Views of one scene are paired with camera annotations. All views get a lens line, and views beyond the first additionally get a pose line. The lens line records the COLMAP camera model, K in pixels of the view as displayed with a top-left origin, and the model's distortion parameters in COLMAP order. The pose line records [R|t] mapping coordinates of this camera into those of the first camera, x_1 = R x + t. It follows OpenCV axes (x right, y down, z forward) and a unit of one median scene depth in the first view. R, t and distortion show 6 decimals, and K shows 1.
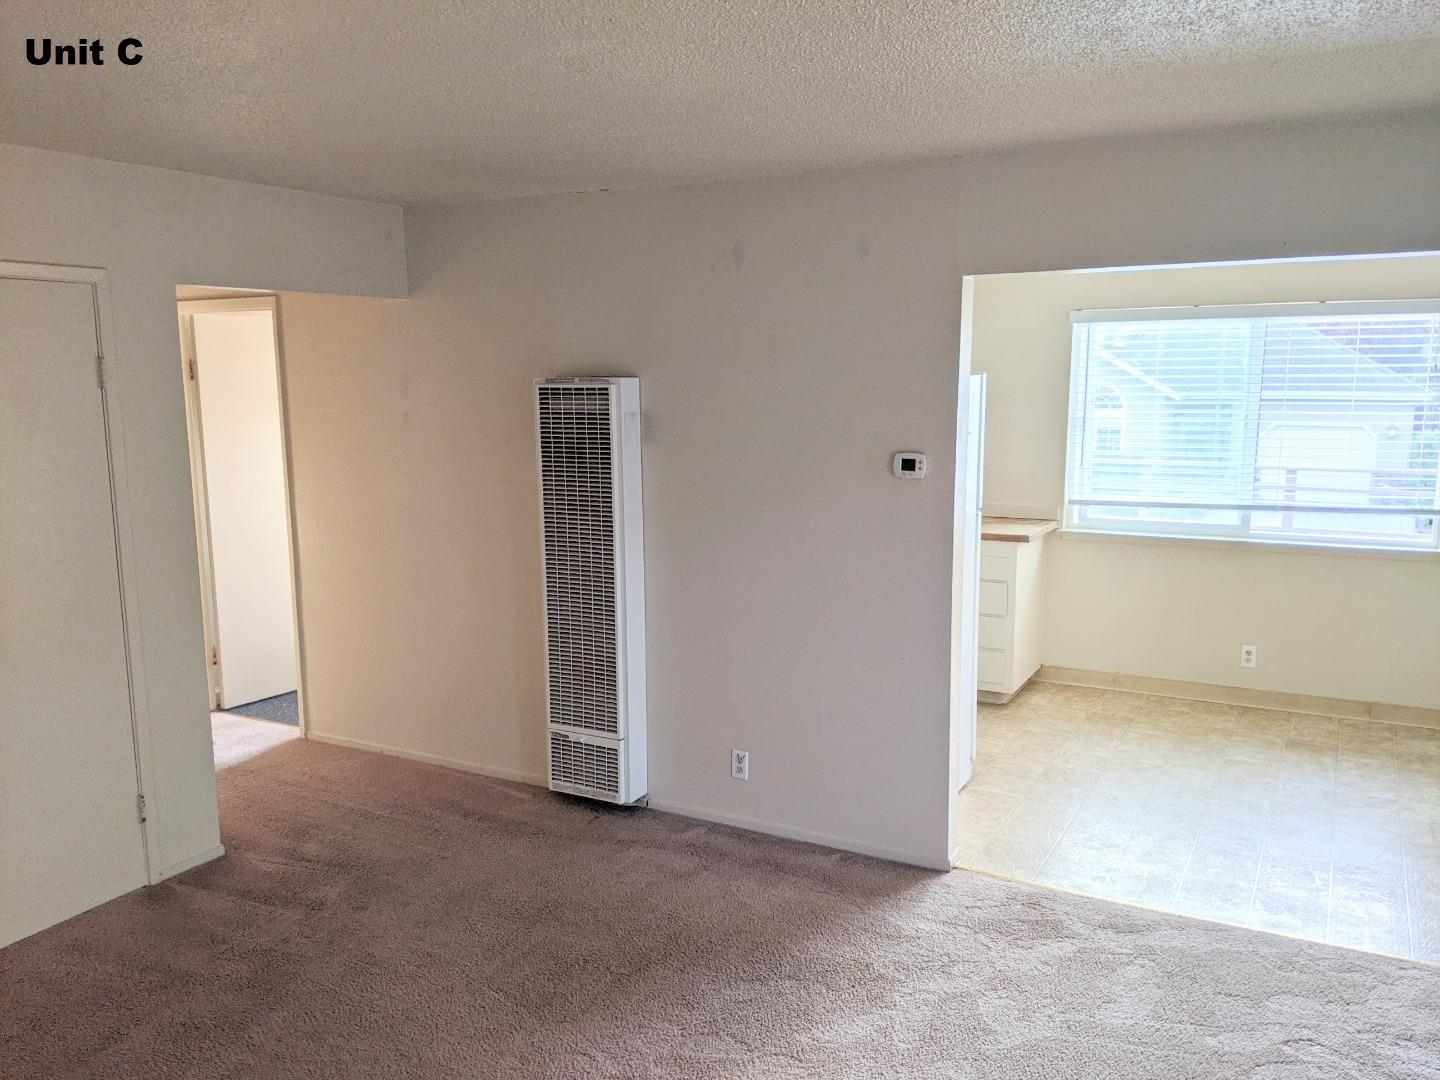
lens RADIAL K [[1159.4, 0, 716.8], [0, 1159.4, 540.6], [0, 0, 1]] dist [0.060329, -0.031833]
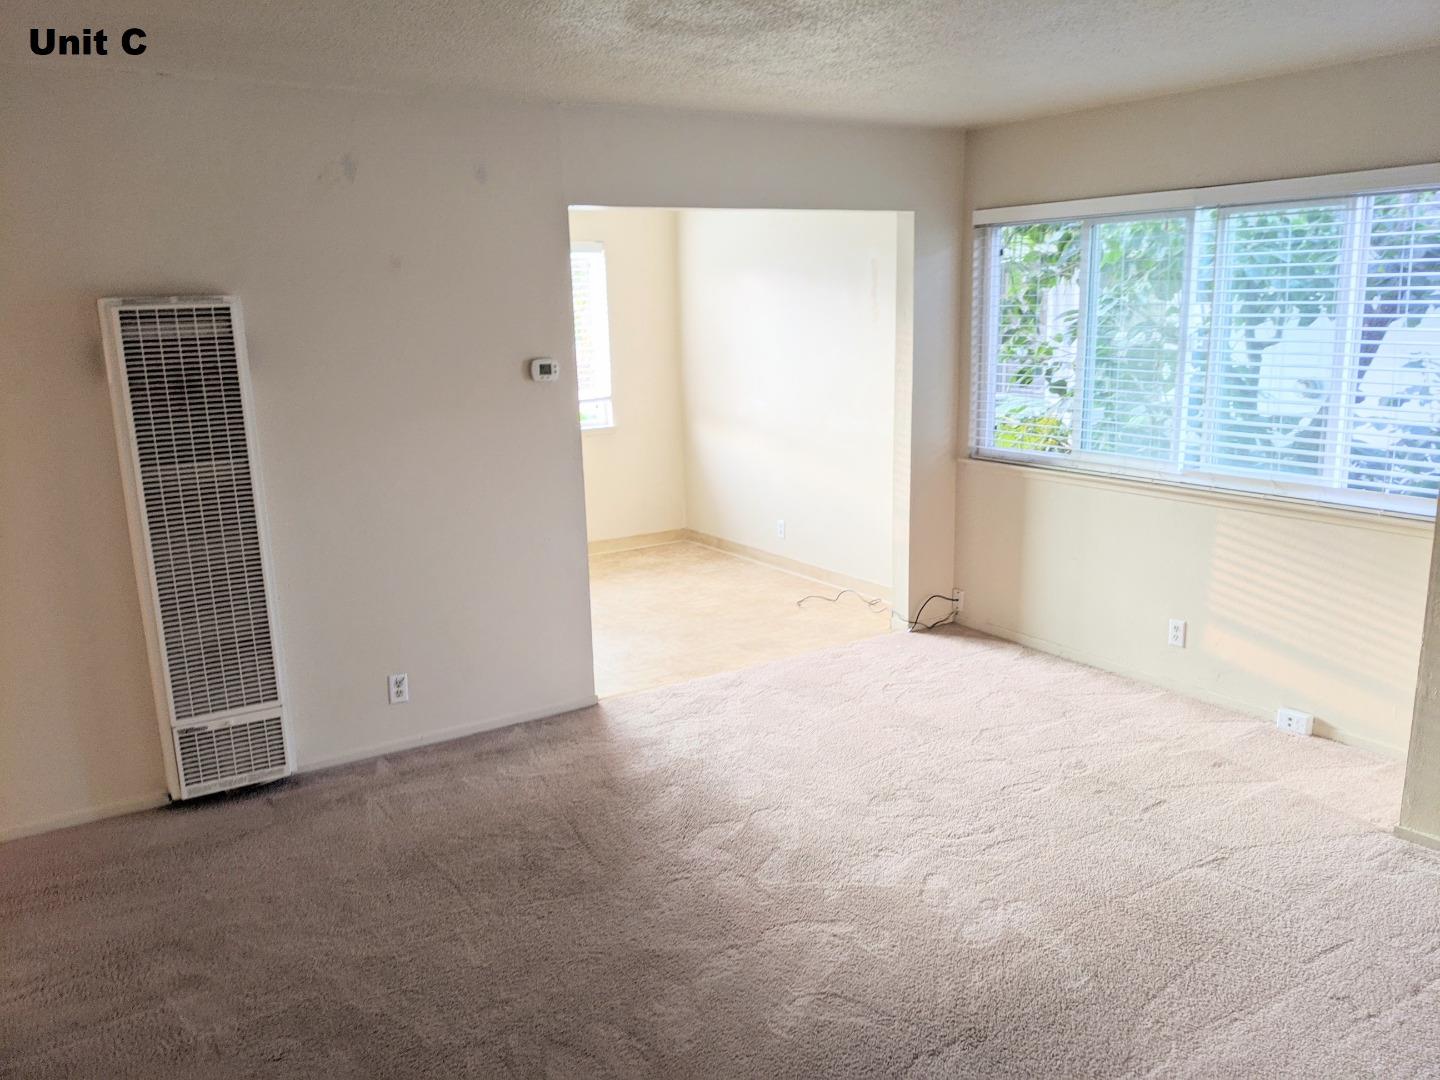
lens RADIAL K [[1159.4, 0, 716.5], [0, 1159.4, 541.0], [0, 0, 1]] dist [0.060329, -0.031833]
pose [[0.476089, -0.184387, 0.859849, -0.690695], [0.151669, 0.980336, 0.126248, -0.016024], [-0.866220, 0.070307, 0.494692, 0.260664]]
